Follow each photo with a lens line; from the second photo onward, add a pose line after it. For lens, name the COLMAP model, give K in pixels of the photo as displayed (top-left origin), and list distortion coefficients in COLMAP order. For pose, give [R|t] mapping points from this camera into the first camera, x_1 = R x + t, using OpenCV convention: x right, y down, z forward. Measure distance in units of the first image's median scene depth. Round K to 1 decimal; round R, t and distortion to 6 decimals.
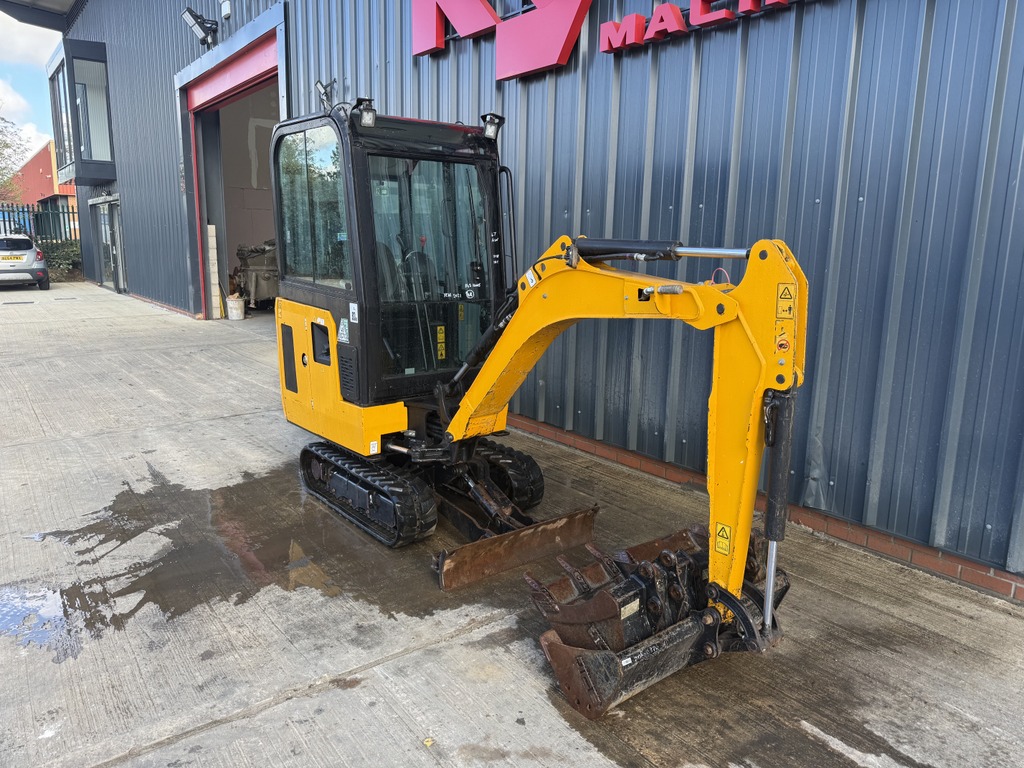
lens RADIAL K [[724.2, 0, 512.0], [0, 724.2, 384.0], [0, 0, 1]] dist [-0.010052, -0.005720]
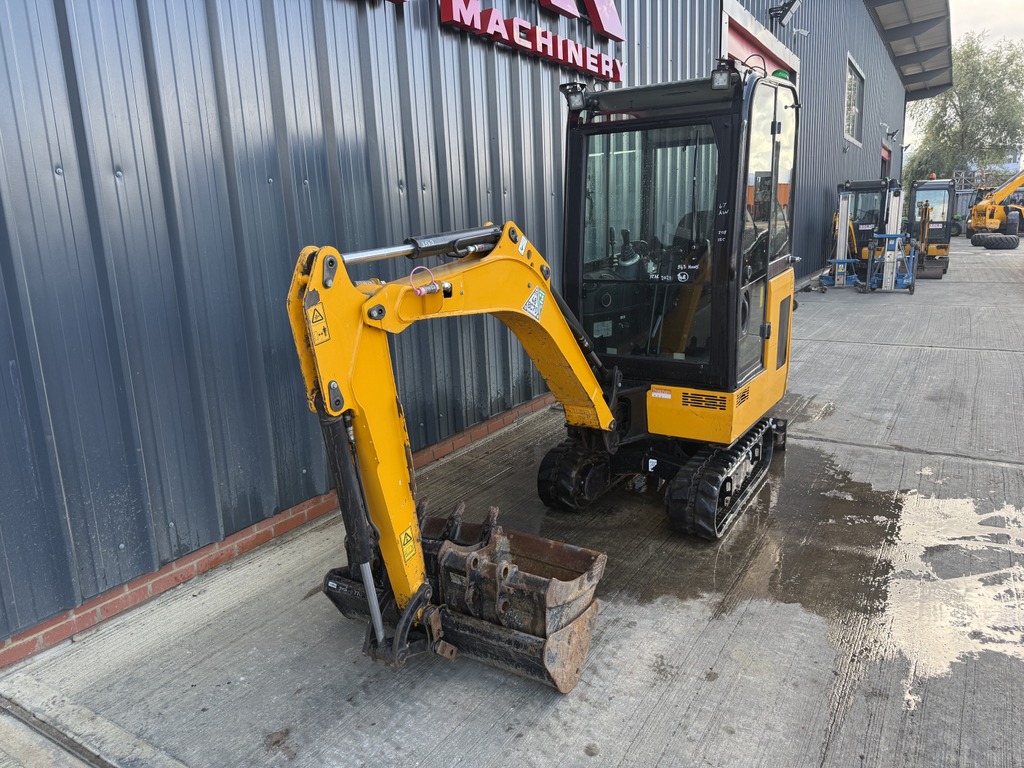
lens RADIAL K [[724.2, 0, 512.0], [0, 724.2, 384.0], [0, 0, 1]] dist [-0.010052, -0.005720]
pose [[-0.363395, -0.216082, 0.906230, -1.190486], [0.208870, 0.929072, 0.305285, -0.406204], [-0.907919, 0.300223, -0.292487, 1.869162]]
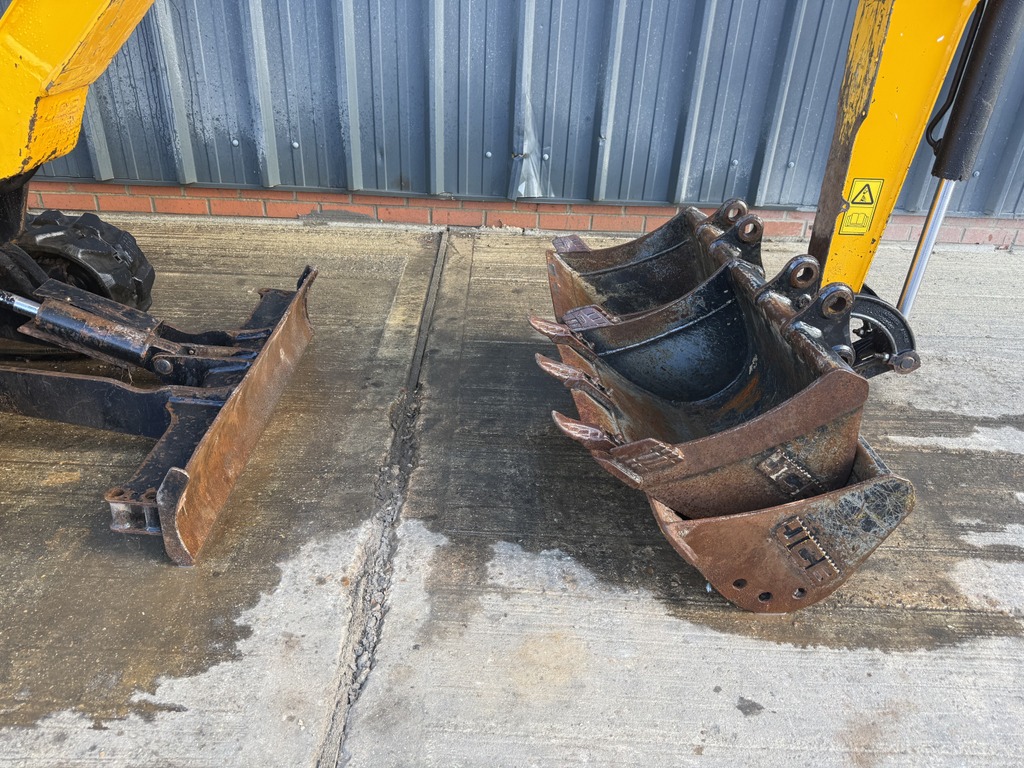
lens RADIAL K [[737.4, 0, 512.0], [0, 737.4, 384.0], [0, 0, 1]] dist [0.023792, -0.006542]
pose [[0.596362, -0.378510, 0.707872, -0.232117], [0.125579, 0.914981, 0.383457, 0.063298], [-0.792832, -0.139785, 0.593193, 0.621162]]
